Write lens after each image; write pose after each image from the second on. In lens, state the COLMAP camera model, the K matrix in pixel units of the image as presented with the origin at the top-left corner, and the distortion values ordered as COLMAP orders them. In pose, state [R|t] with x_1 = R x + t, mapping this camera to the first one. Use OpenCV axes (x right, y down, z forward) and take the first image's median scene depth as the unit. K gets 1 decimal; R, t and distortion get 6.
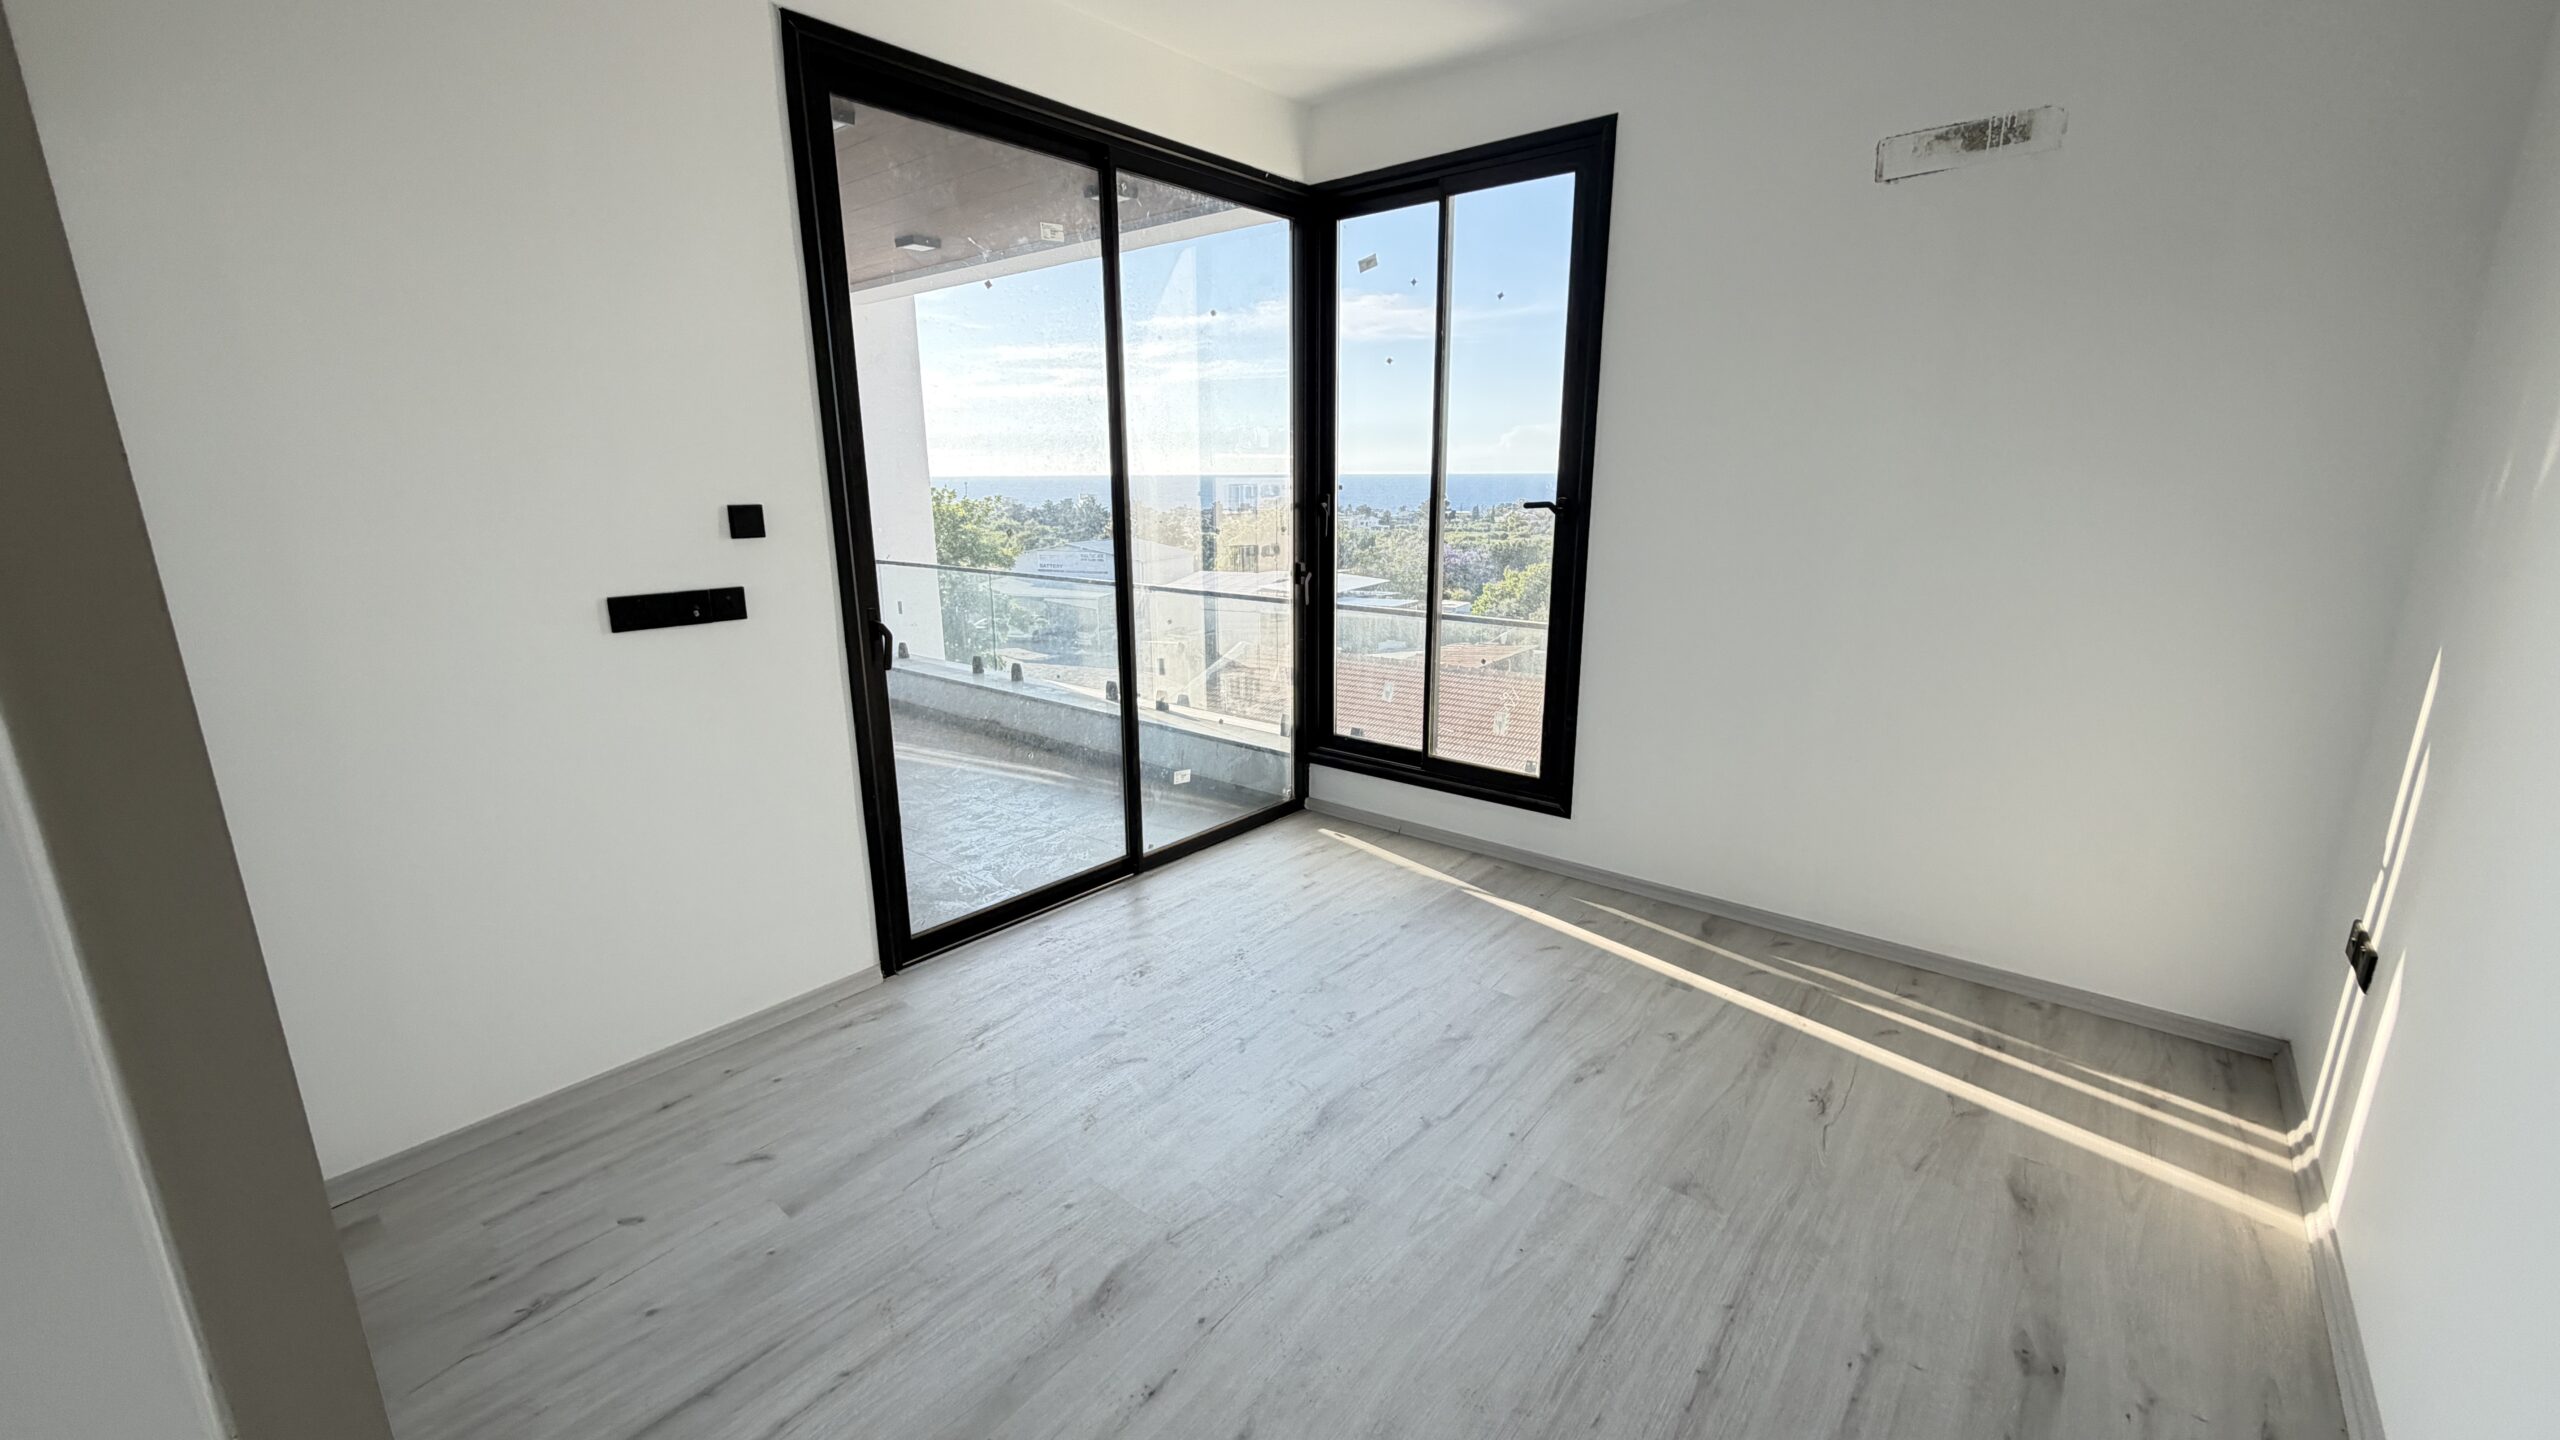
lens RADIAL K [[1017.7, 0, 1275.9], [0, 1017.7, 722.1], [0, 0, 1]] dist [-0.000190, -0.000192]
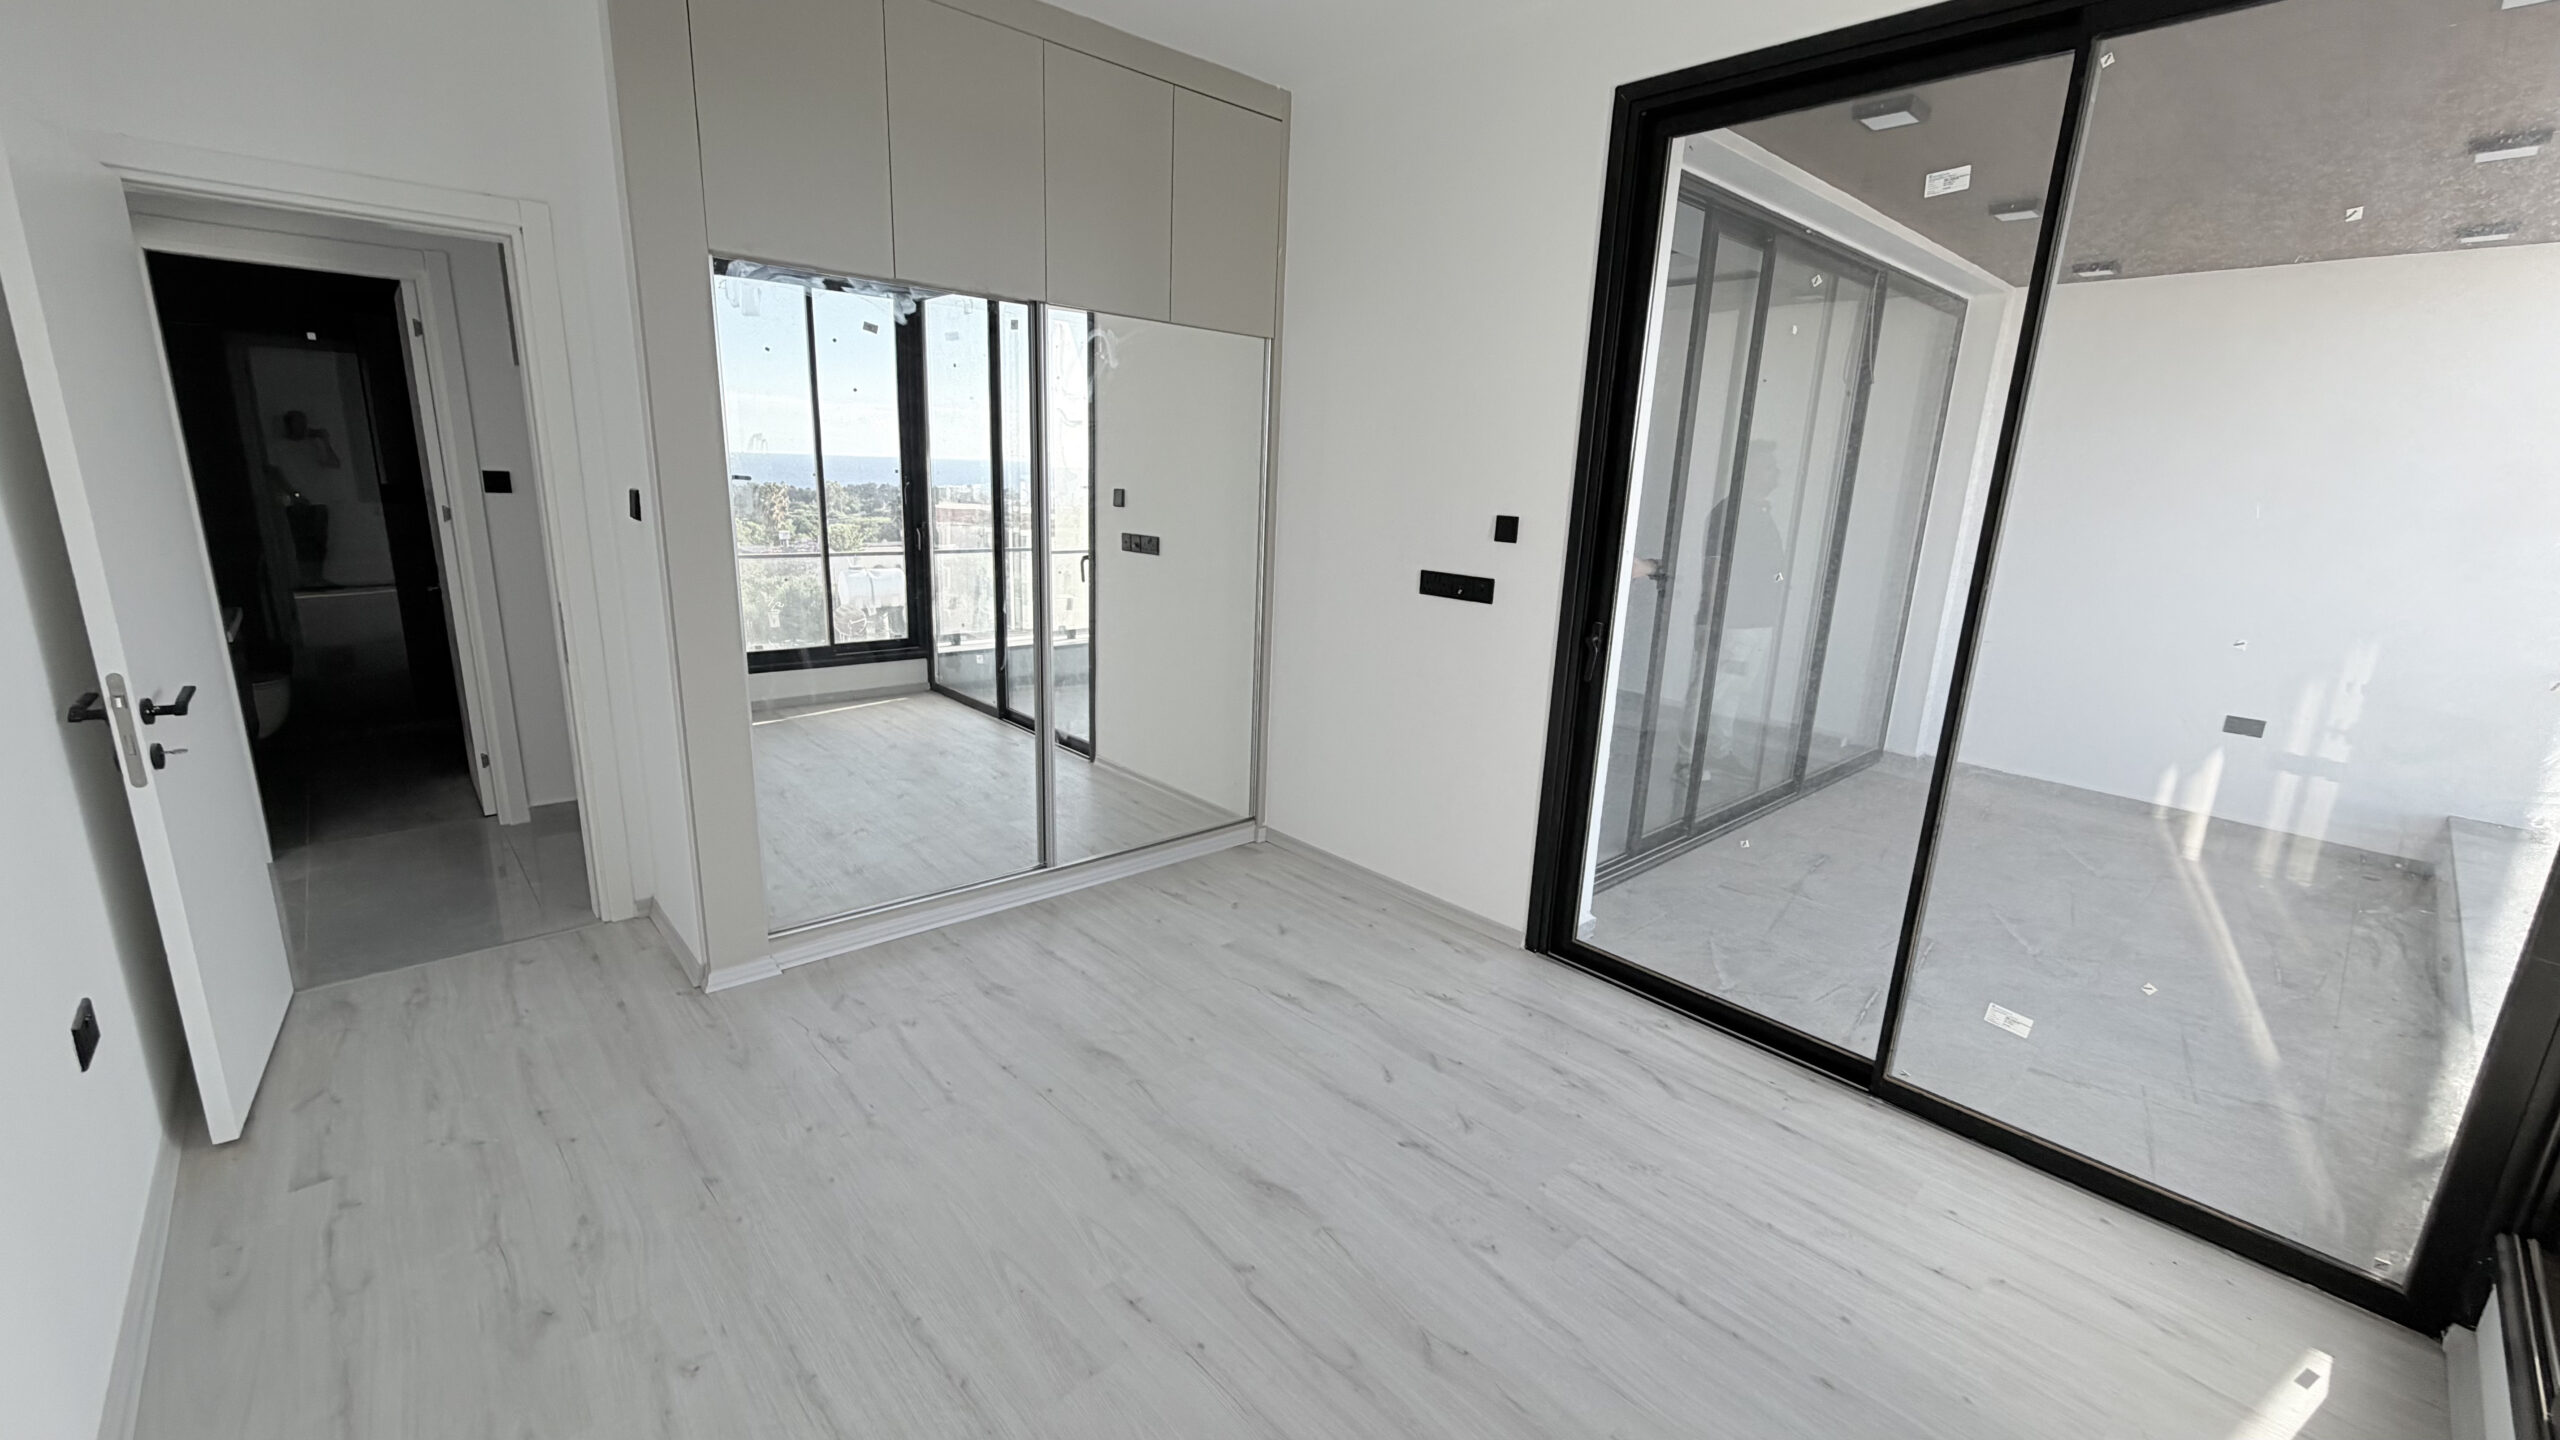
lens RADIAL K [[1017.7, 0, 1275.9], [0, 1017.7, 722.1], [0, 0, 1]] dist [-0.000190, -0.000192]
pose [[-0.134908, 0.239319, -0.961523, 0.834169], [-0.277569, 0.922414, 0.268529, -0.250478], [0.951186, 0.303115, -0.058013, 0.930009]]
